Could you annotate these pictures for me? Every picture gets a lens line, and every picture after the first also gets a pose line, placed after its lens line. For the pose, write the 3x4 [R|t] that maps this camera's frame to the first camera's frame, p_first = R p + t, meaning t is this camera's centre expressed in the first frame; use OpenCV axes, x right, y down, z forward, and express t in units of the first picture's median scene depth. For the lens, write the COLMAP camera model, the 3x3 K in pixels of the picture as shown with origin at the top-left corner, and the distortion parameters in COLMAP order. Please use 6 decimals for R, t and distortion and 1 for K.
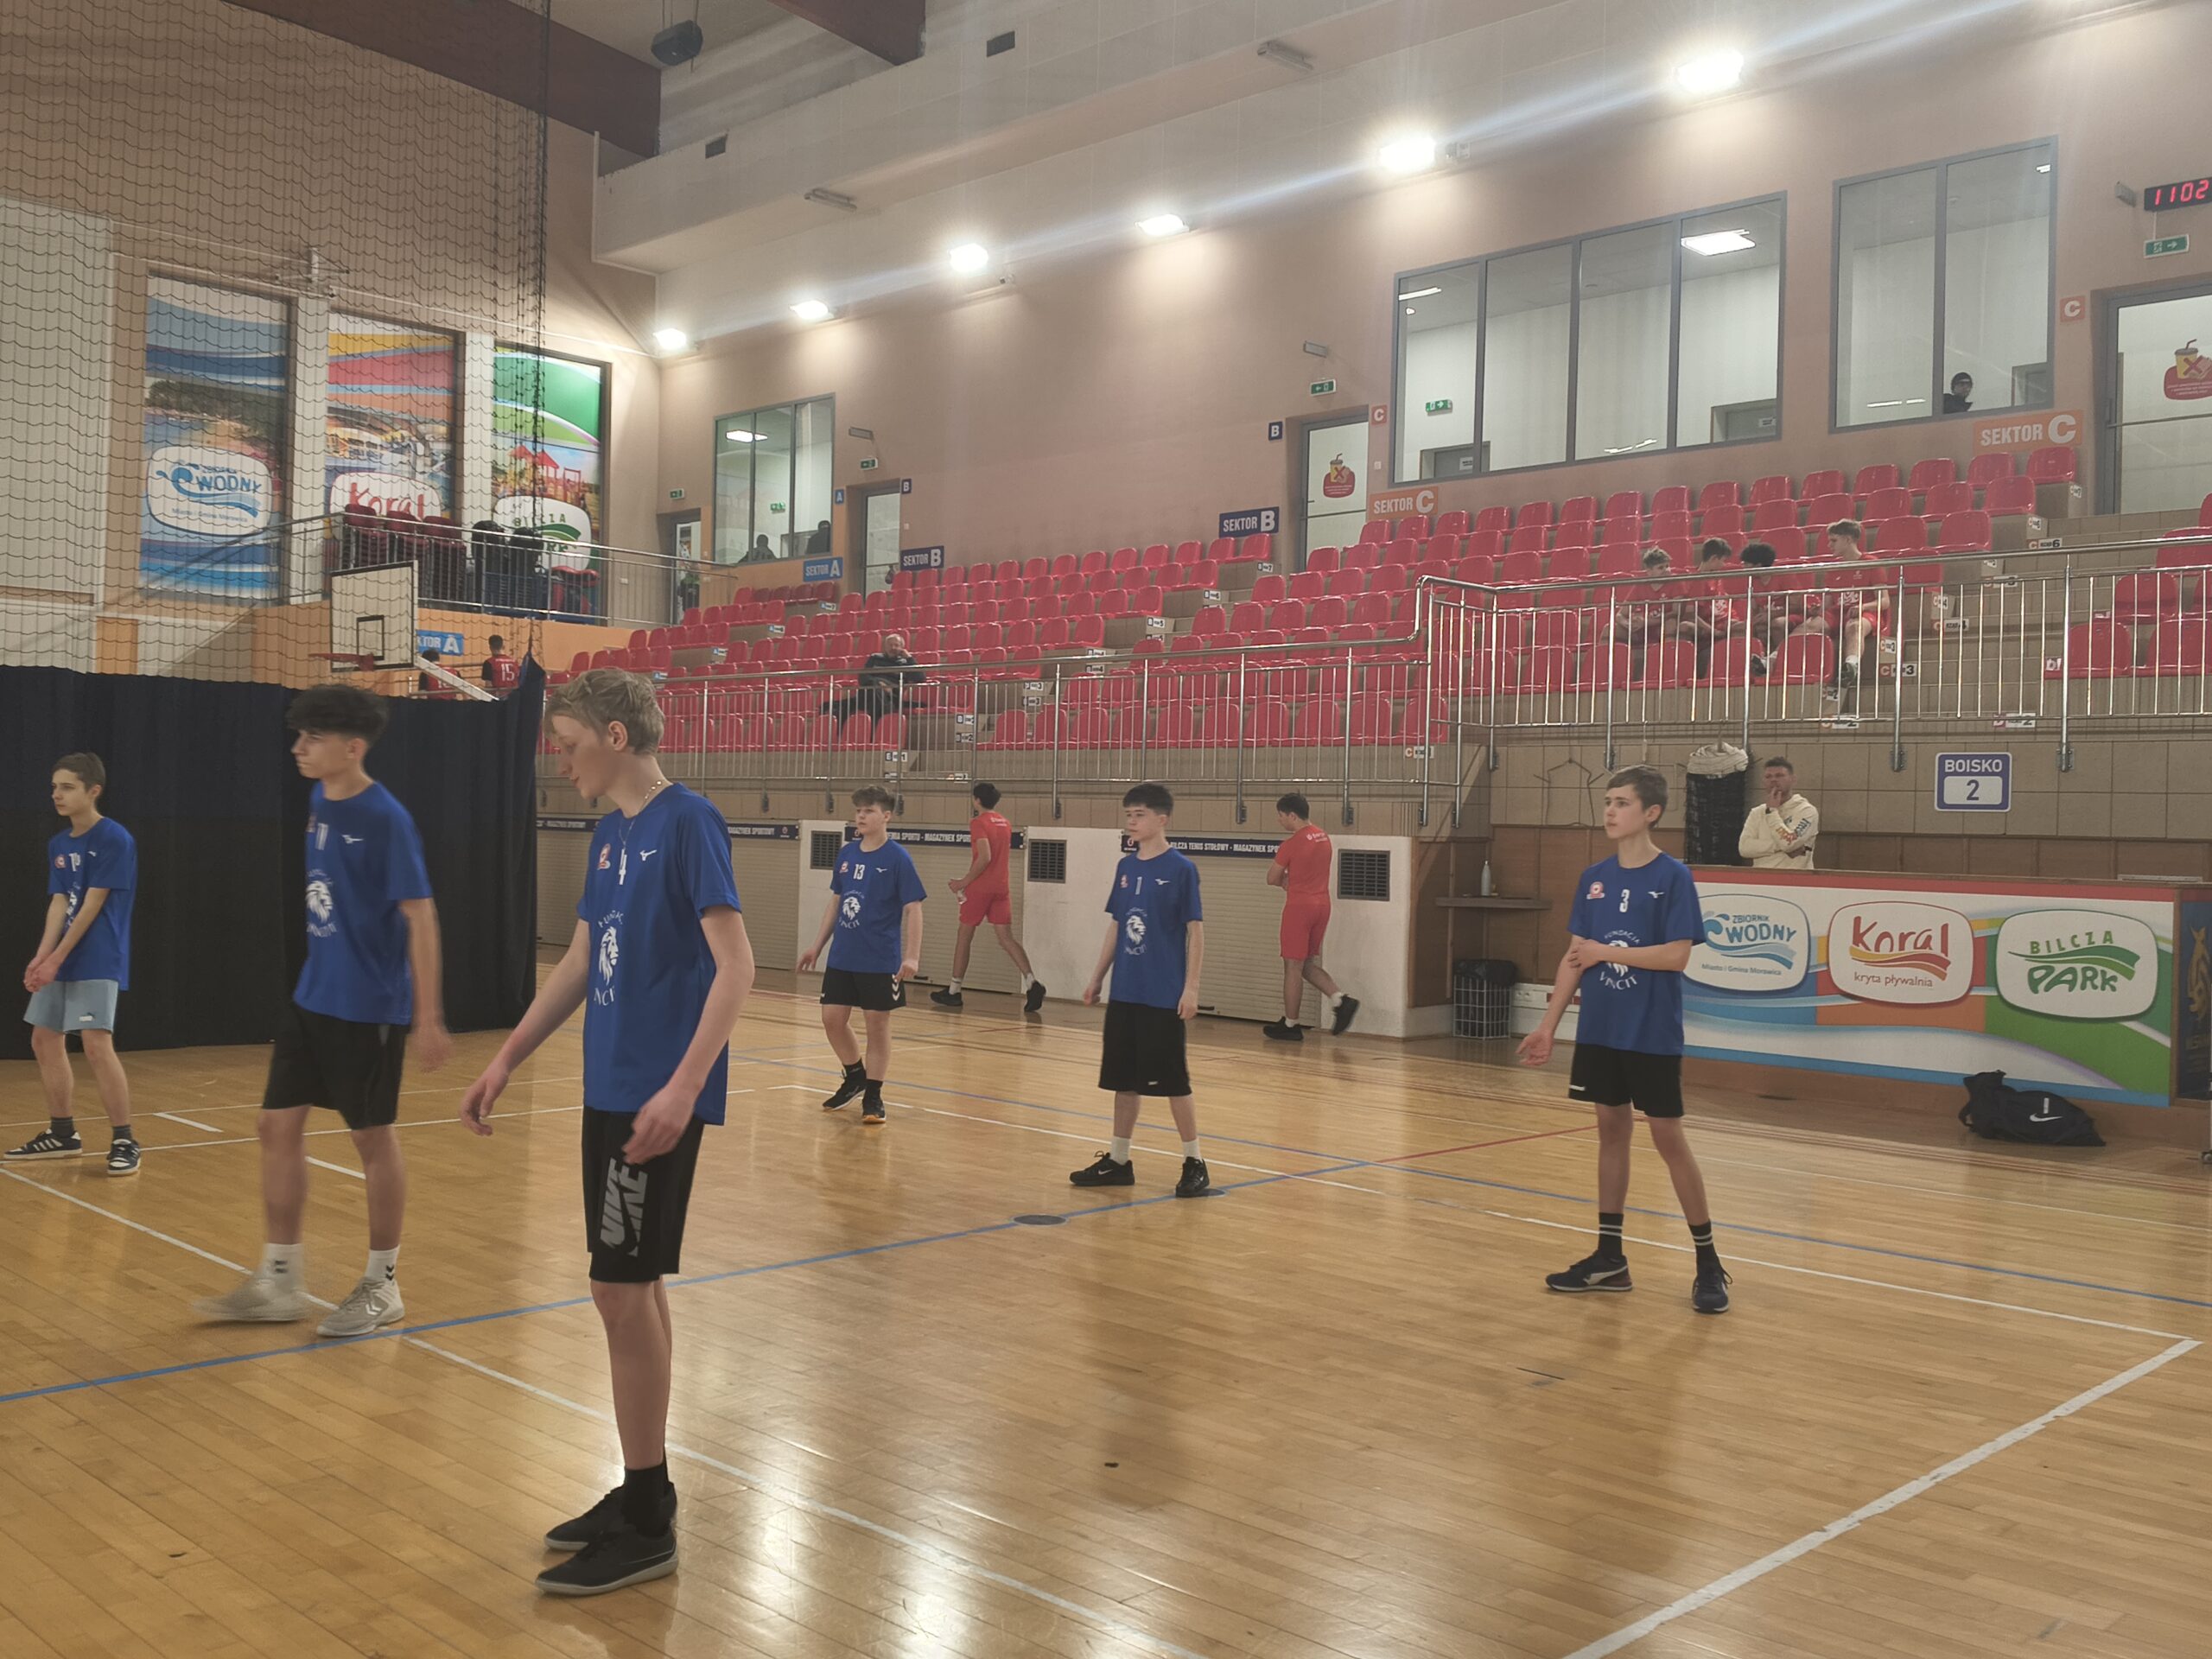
lens RADIAL K [[2032.4, 0, 1106.0], [0, 2032.4, 829.5], [0, 0, 1]] dist [-0.013271, 0.000351]
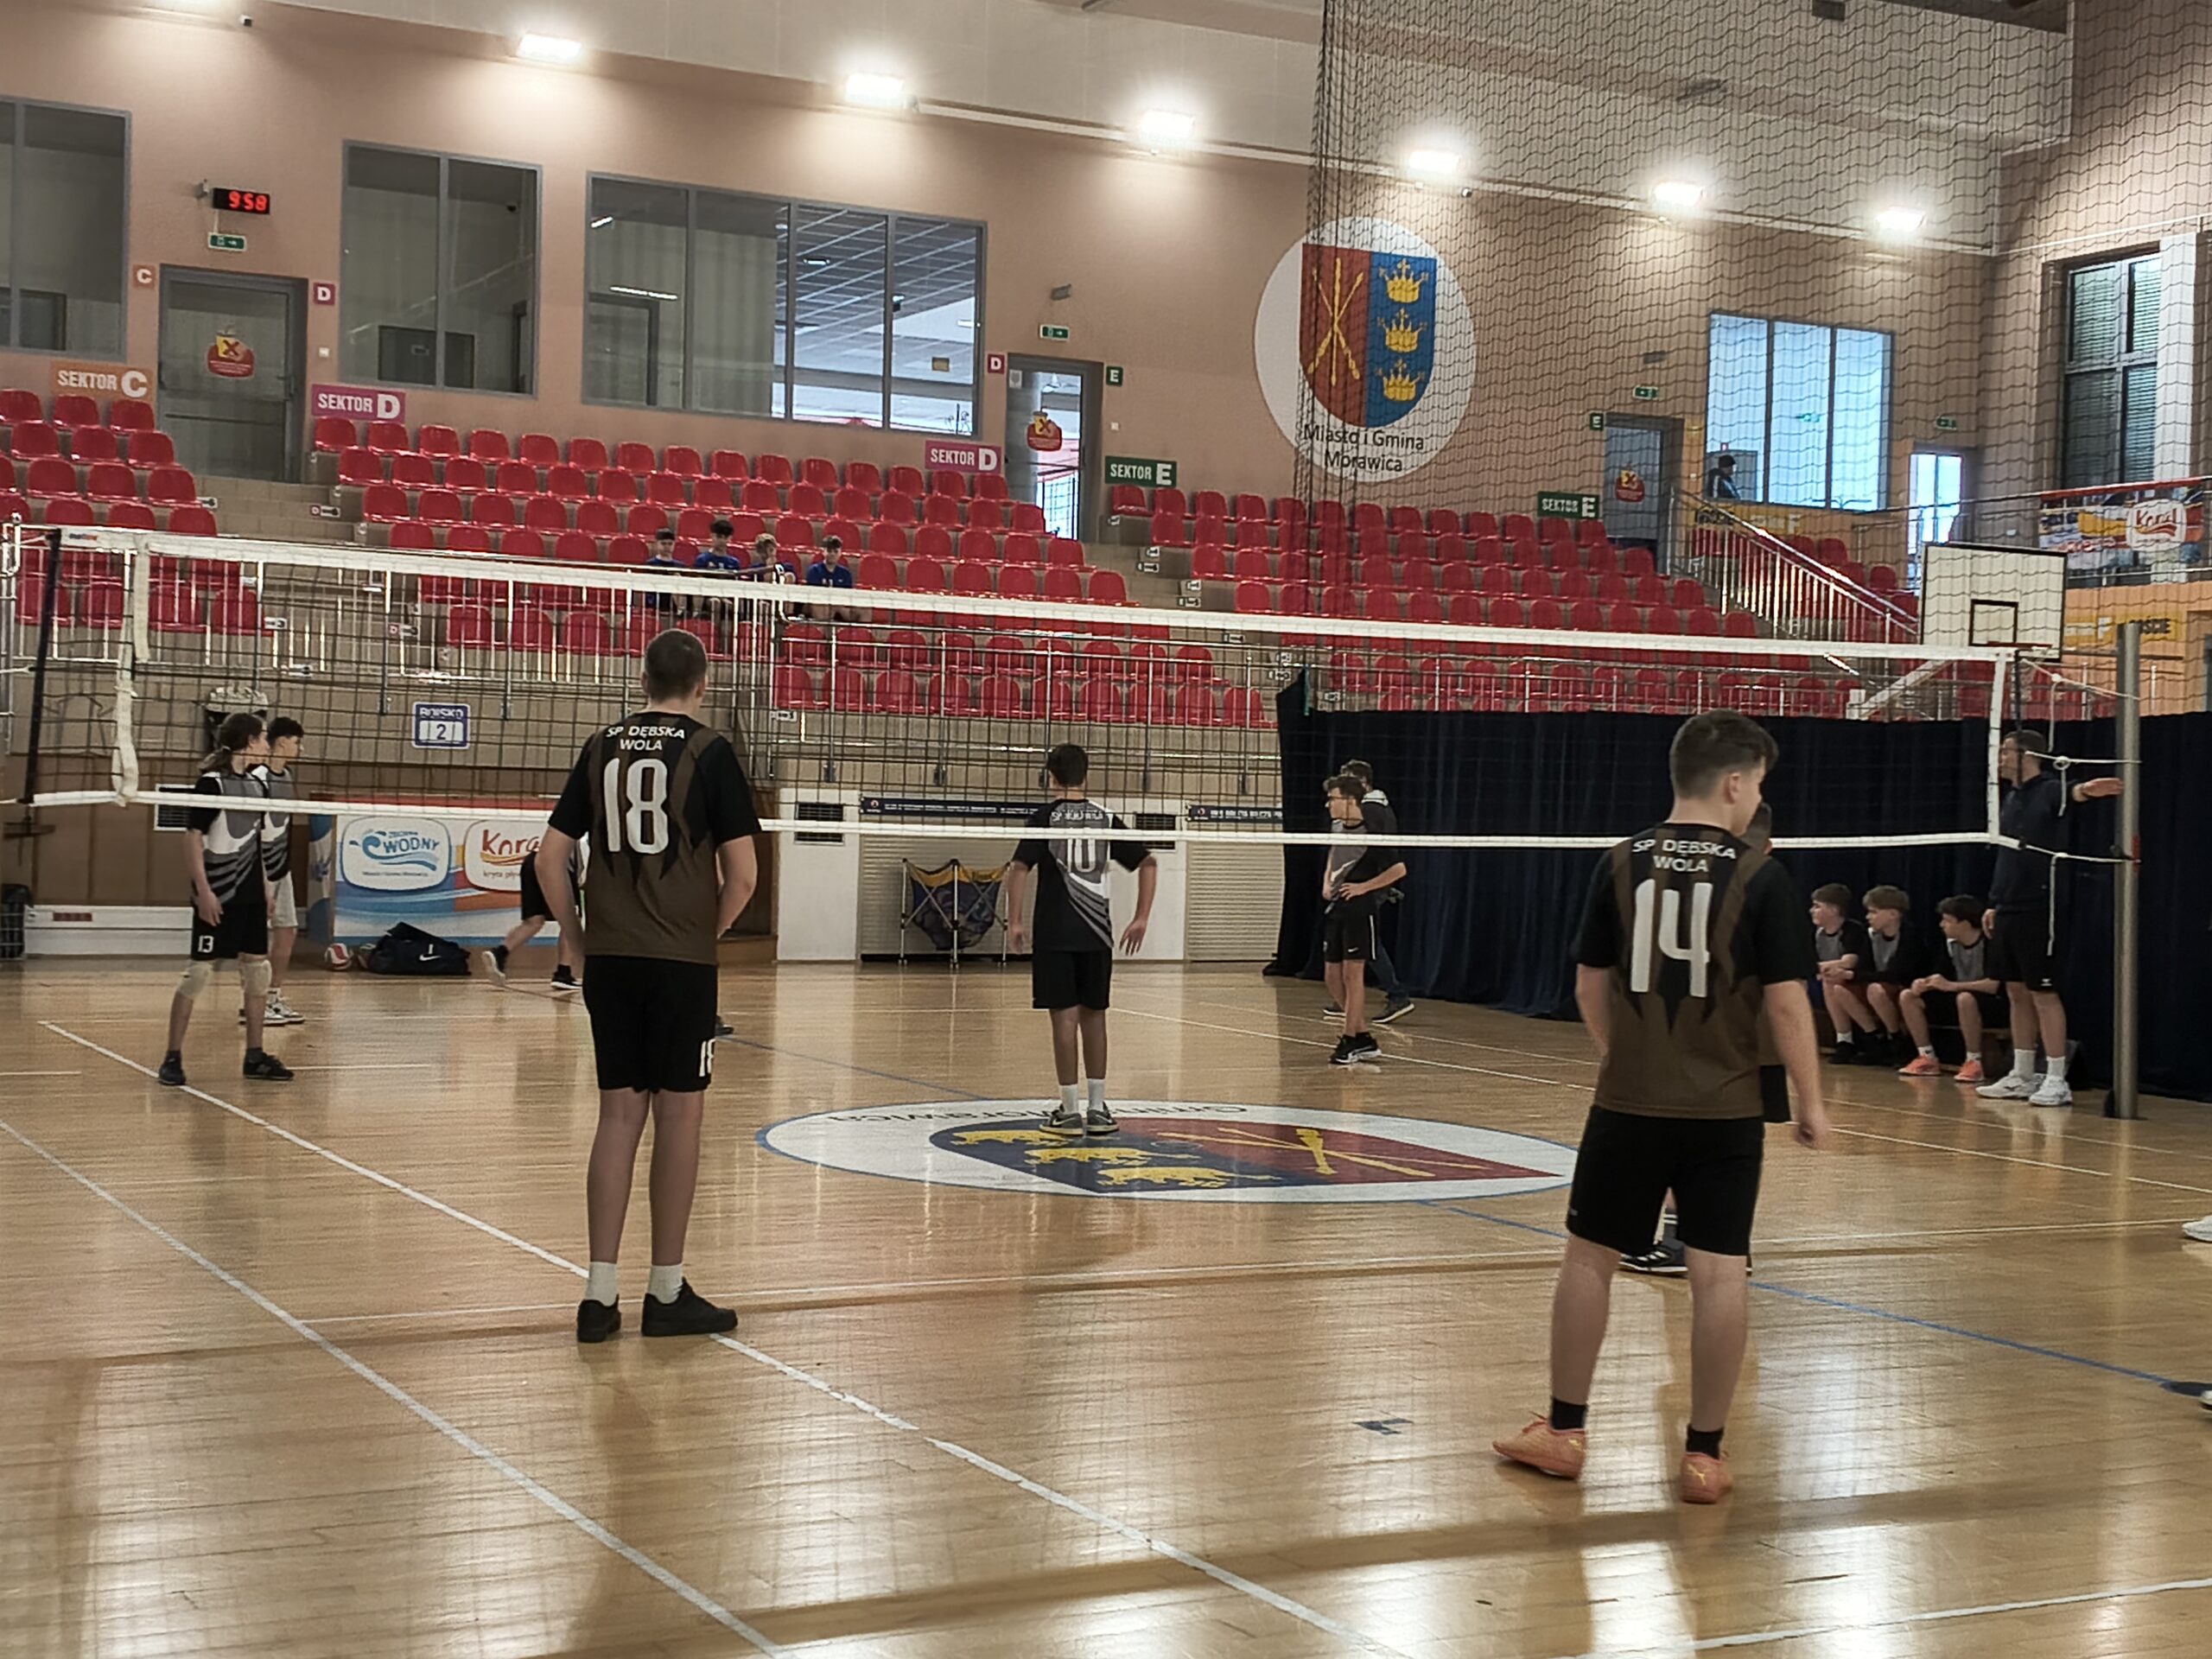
lens RADIAL K [[3060.9, 0, 1046.5], [0, 3060.9, 824.0], [0, 0, 1]] dist [0.214694, -0.806752]
pose [[0.314645, -0.027047, 0.948824, -1.434503], [-0.015297, 0.999320, 0.033559, -0.034883], [-0.949086, -0.025074, 0.314017, -0.002660]]
